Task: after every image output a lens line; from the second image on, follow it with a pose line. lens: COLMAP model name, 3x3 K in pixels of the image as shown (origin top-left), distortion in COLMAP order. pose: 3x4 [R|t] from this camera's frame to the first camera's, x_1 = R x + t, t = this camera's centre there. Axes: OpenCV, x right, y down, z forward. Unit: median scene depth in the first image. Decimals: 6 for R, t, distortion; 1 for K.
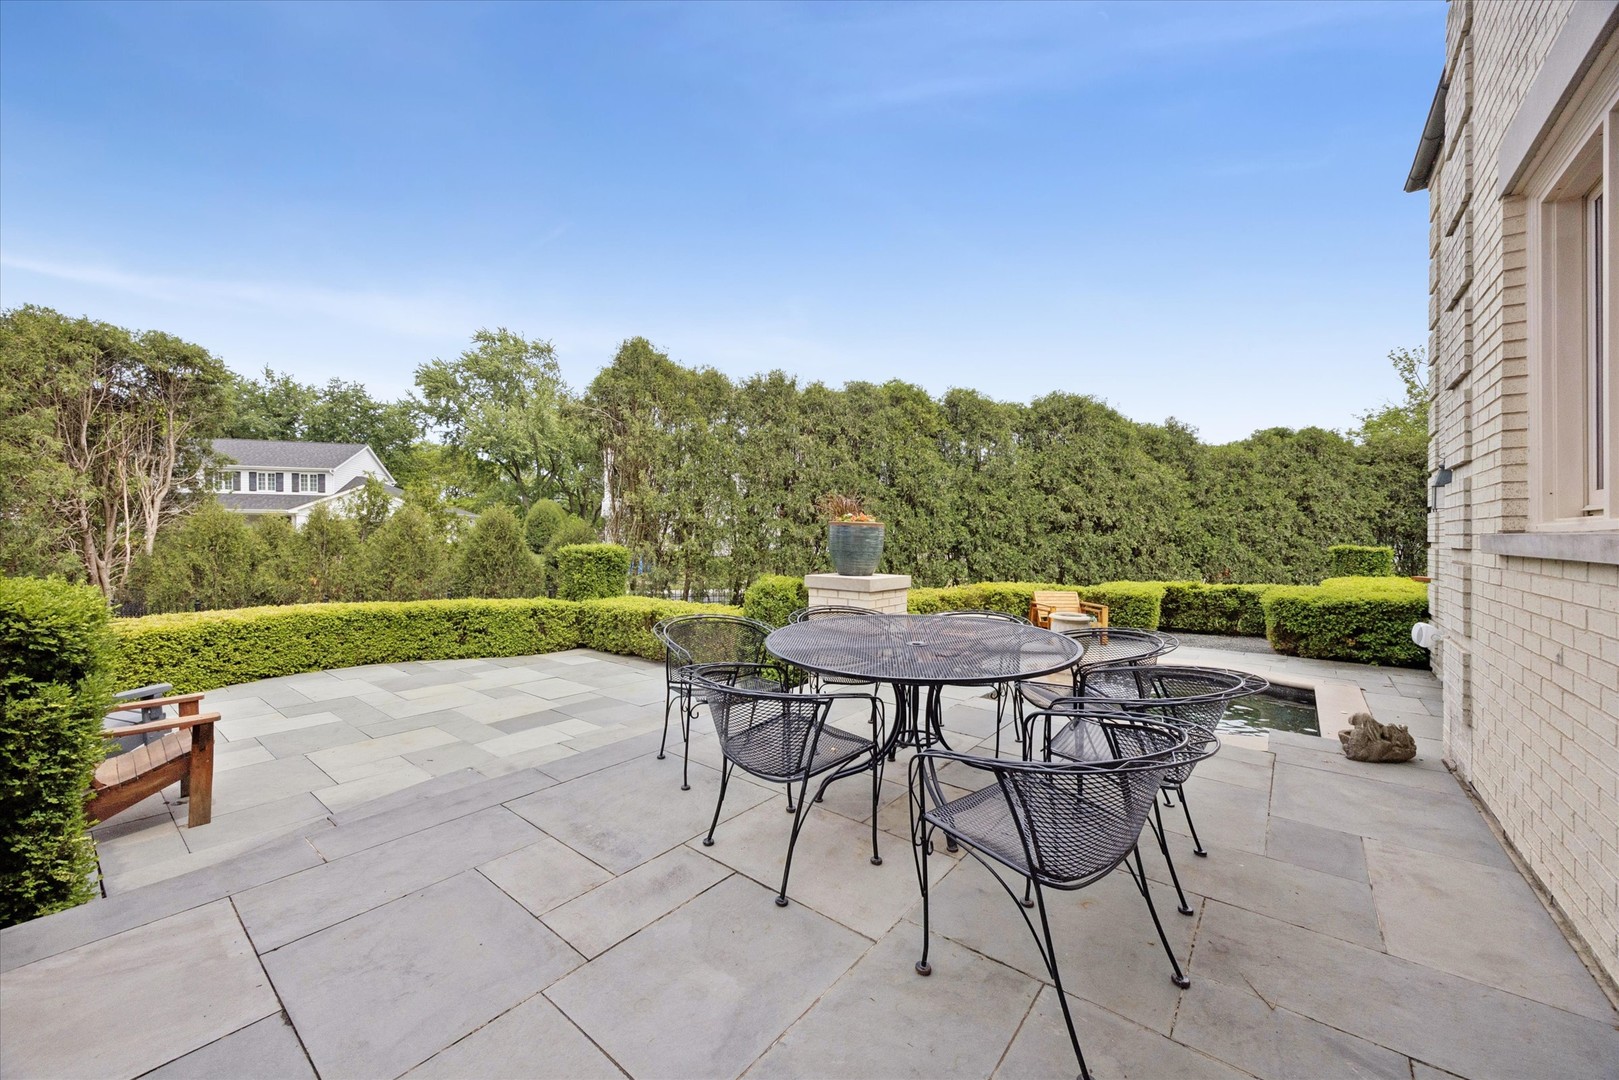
lens RADIAL K [[610.5, 0, 812.6], [0, 610.5, 536.4], [0, 0, 1]] dist [0.011479, 0.000216]
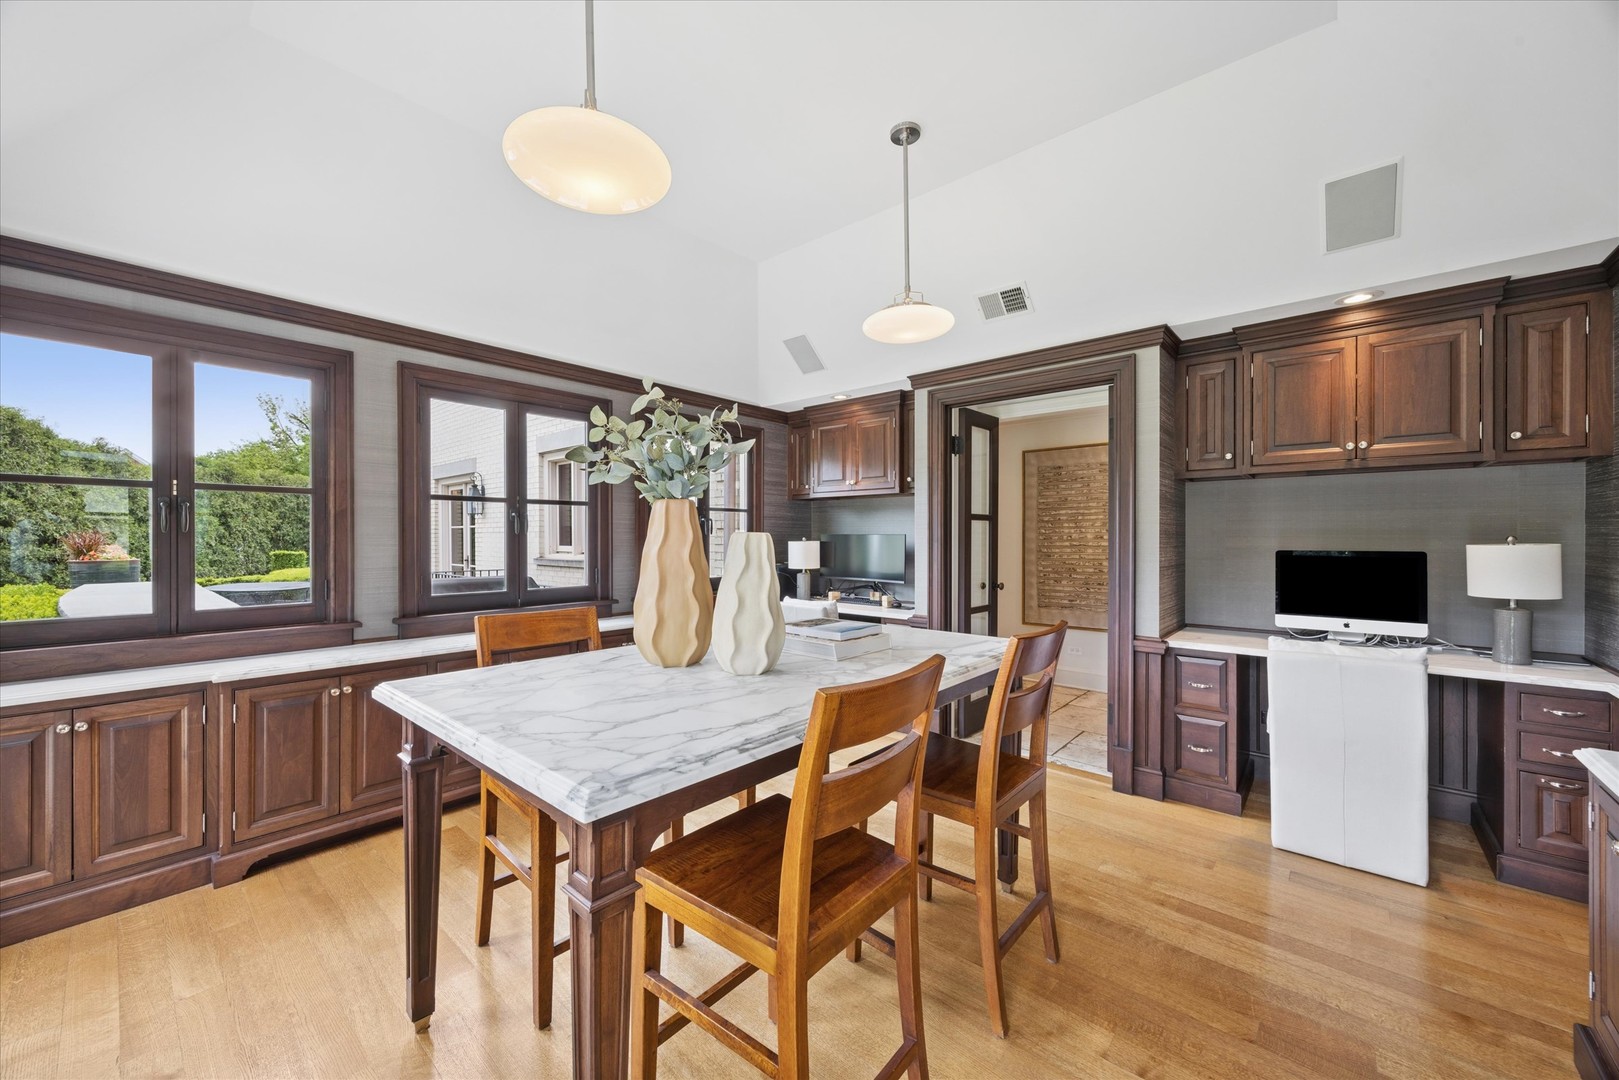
lens RADIAL K [[610.5, 0, 810.2], [0, 610.5, 538.0], [0, 0, 1]] dist [0.011479, 0.000216]
pose [[0.047973, -0.003155, 0.998844, -0.479129], [-0.003029, 0.999990, 0.003304, -0.023153], [-0.998844, -0.003184, 0.047963, -0.335271]]
